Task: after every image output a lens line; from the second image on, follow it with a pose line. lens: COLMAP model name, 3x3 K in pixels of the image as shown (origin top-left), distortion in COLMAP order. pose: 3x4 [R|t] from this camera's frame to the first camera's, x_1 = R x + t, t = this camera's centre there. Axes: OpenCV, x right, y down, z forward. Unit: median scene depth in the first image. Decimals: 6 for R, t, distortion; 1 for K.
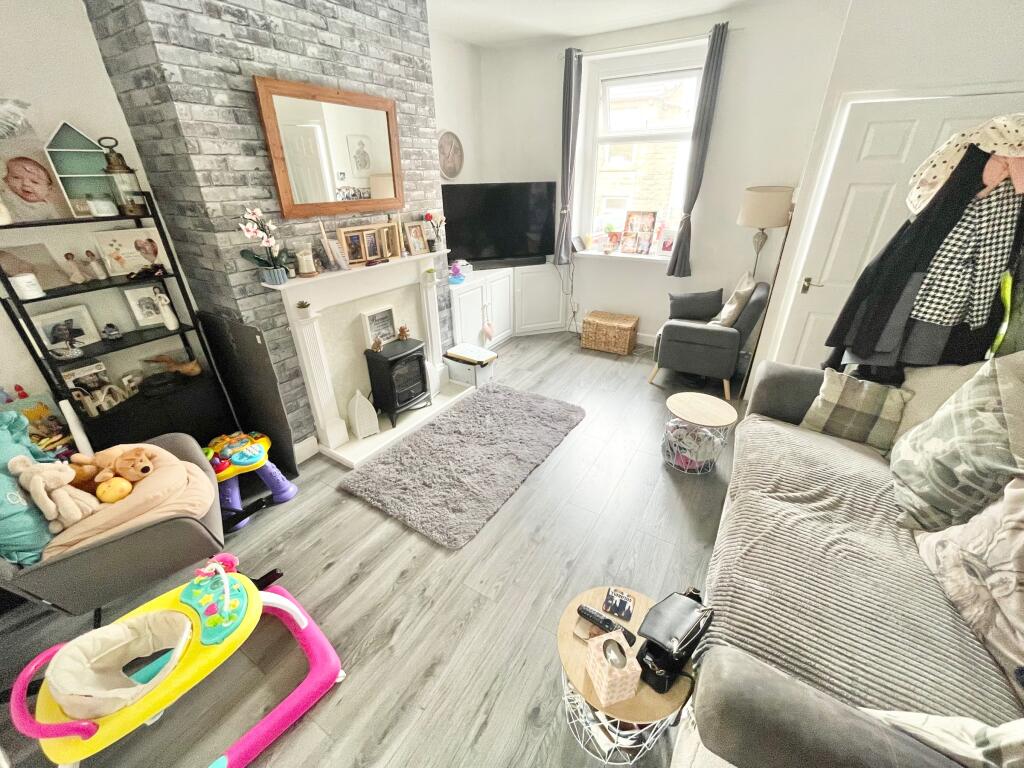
lens RADIAL K [[414.0, 0, 510.0], [0, 414.0, 382.0], [0, 0, 1]] dist [-0.001887, -0.000071]
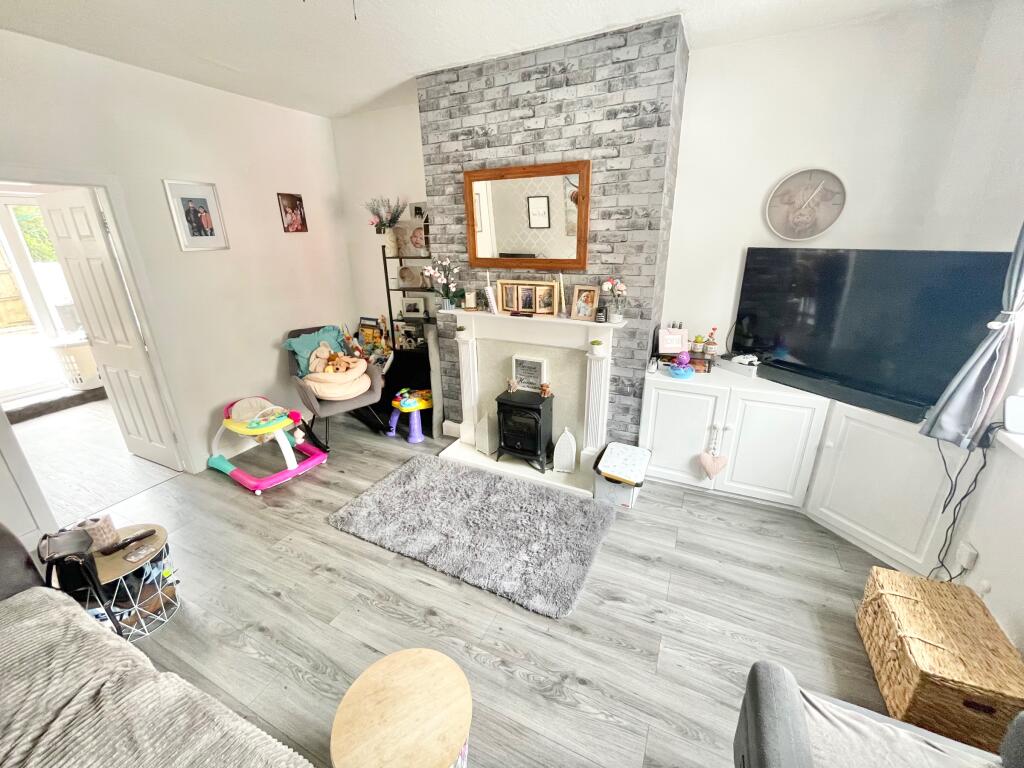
lens RADIAL K [[414.0, 0, 509.9], [0, 414.0, 381.3], [0, 0, 1]] dist [-0.001887, -0.000071]
pose [[0.099003, 0.346655, -0.932753, 0.840066], [-0.432590, 0.859143, 0.273383, -0.483350], [0.896138, 0.376434, 0.235017, 0.905364]]
